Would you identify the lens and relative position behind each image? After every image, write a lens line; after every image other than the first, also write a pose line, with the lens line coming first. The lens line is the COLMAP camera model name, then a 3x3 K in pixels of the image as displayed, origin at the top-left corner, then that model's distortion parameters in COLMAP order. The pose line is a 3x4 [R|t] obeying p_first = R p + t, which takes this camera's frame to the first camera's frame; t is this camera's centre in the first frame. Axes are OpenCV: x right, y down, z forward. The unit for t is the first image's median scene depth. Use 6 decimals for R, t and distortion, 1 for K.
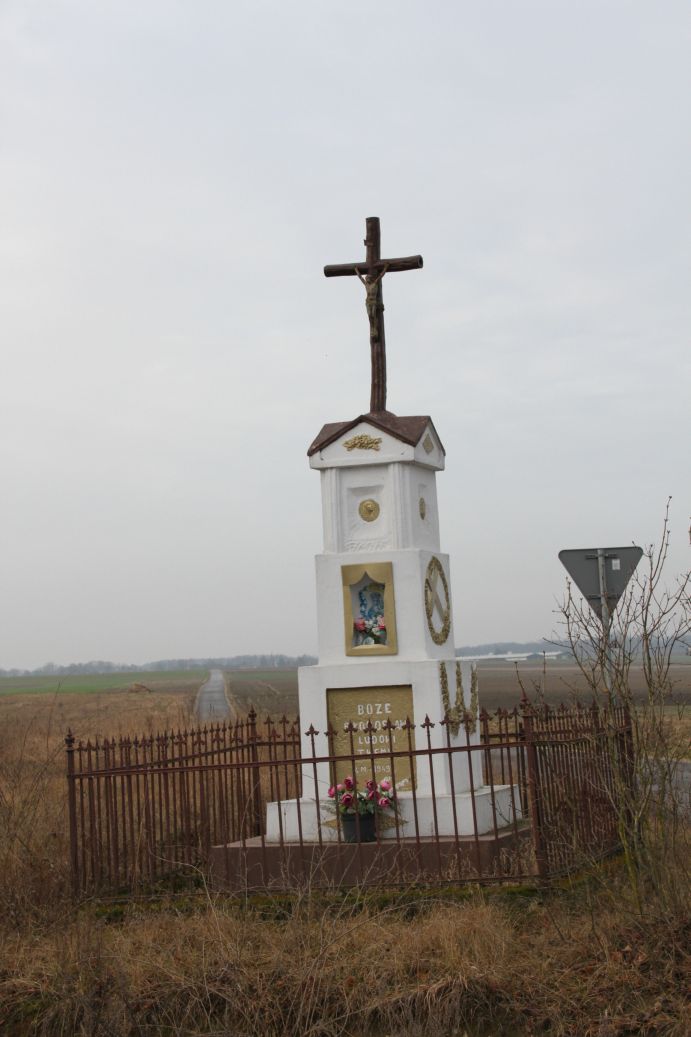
lens RADIAL K [[2071.8, 0, 345.5], [0, 2071.8, 518.5], [0, 0, 1]] dist [0.311037, 2.171742]
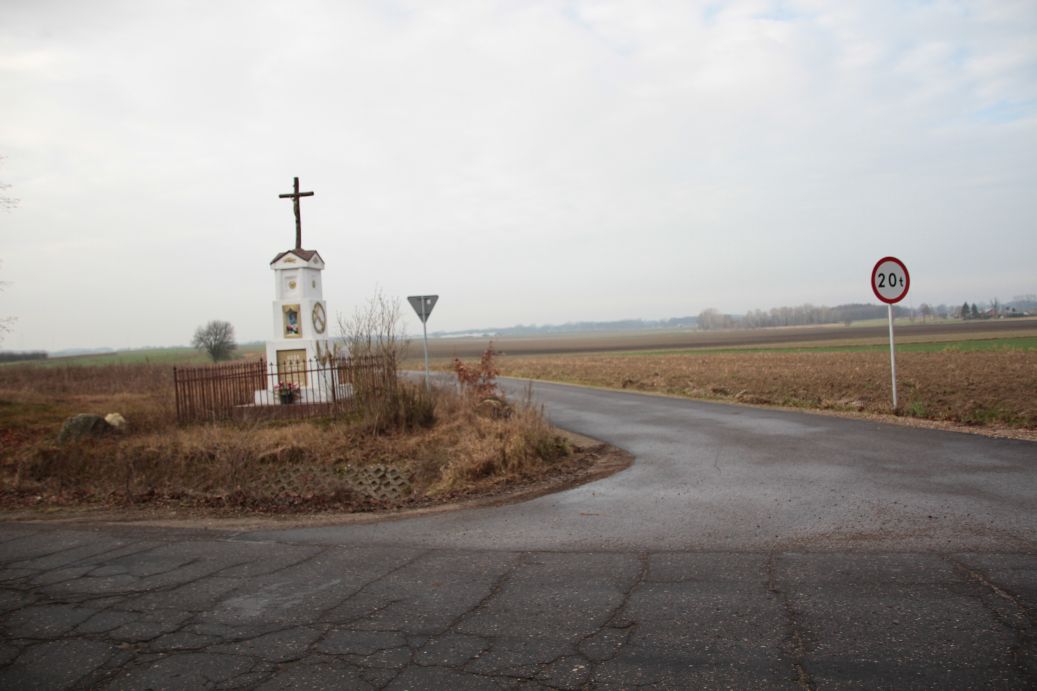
lens RADIAL K [[868.7, 0, 518.5], [0, 868.7, 345.5], [0, 0, 1]] dist [-0.154065, 0.162213]
pose [[0.992073, -0.005548, 0.125538, 0.164900], [-0.004291, 0.996947, 0.077966, -0.014028], [-0.125587, -0.077886, 0.989021, -0.162893]]
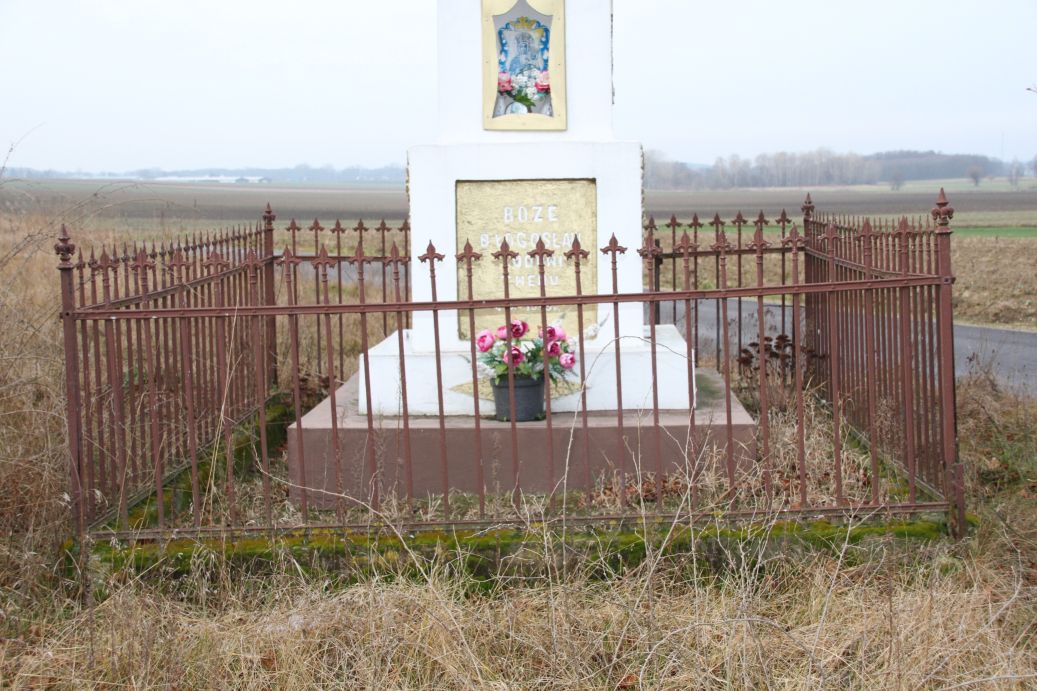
lens RADIAL K [[1533.3, 0, 518.5], [0, 1533.3, 345.5], [0, 0, 1]] dist [0.150072, 0.765725]
pose [[0.963201, 0.009891, 0.268601, -0.115589], [-0.055469, 0.985126, 0.162635, 0.053777], [-0.262997, -0.171549, 0.949423, 0.535043]]
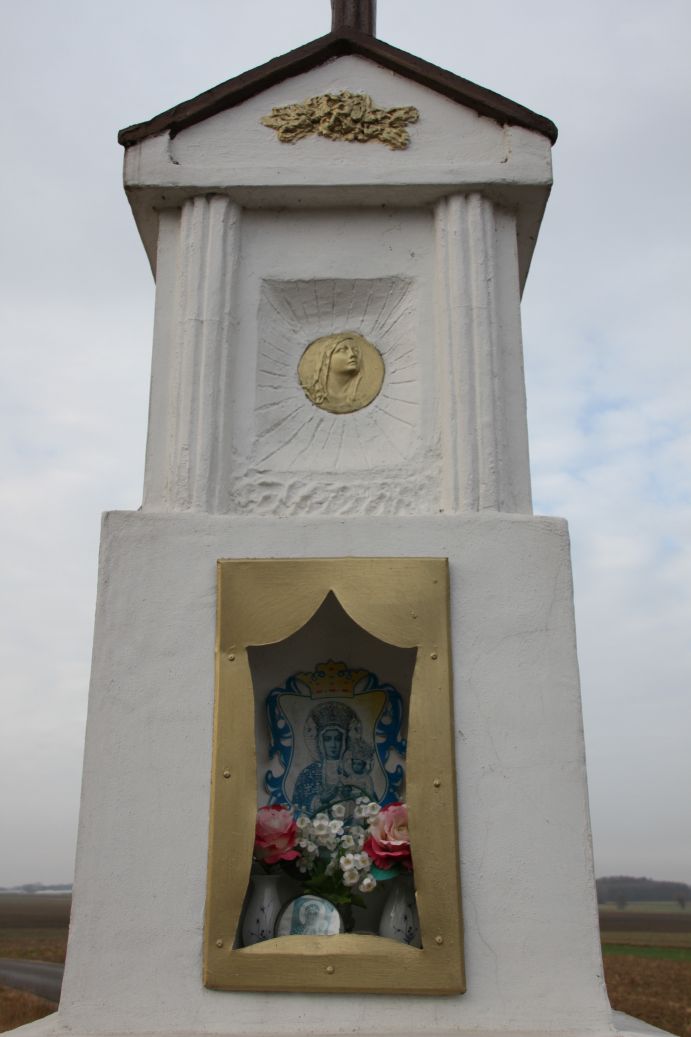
lens RADIAL K [[1163.0, 0, 345.5], [0, 1163.0, 518.5], [0, 0, 1]] dist [-0.058048, 0.501331]
pose [[0.957692, 0.134833, 0.254256, -0.021940], [-0.068660, 0.964994, -0.253123, 0.049542], [-0.279485, 0.224957, 0.933425, 0.875935]]
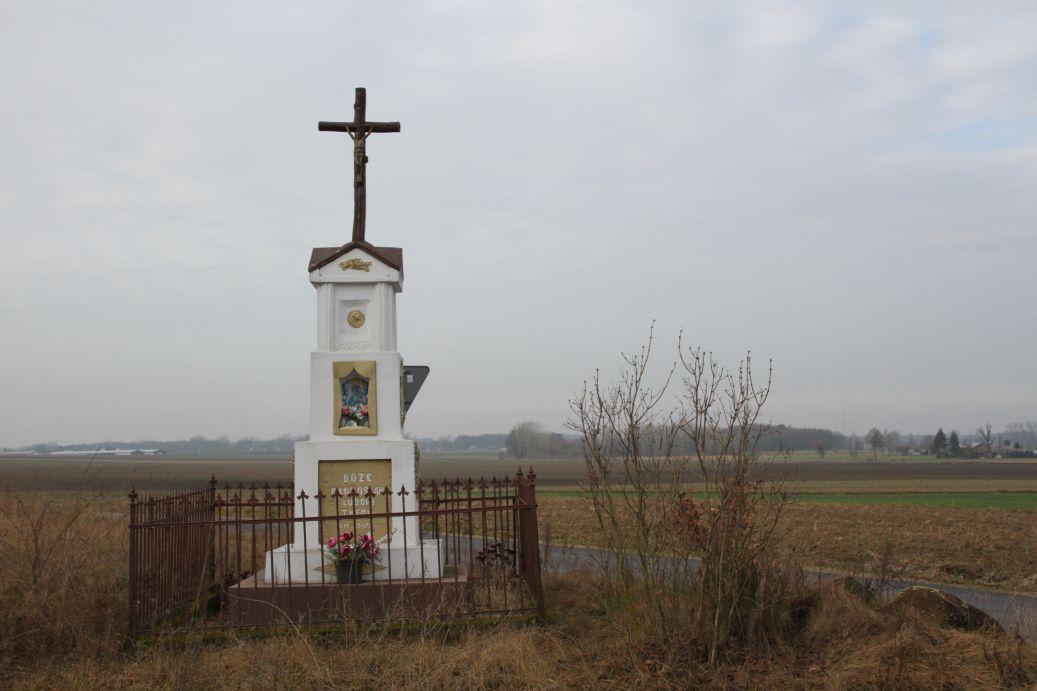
lens RADIAL K [[1456.1, 0, 518.5], [0, 1456.1, 345.5], [0, 0, 1]] dist [0.099287, 0.782835]
pose [[0.940023, 0.059343, 0.335909, -0.191847], [-0.056157, 0.998237, -0.019198, 0.023463], [-0.336457, -0.000817, 0.941699, 0.140381]]
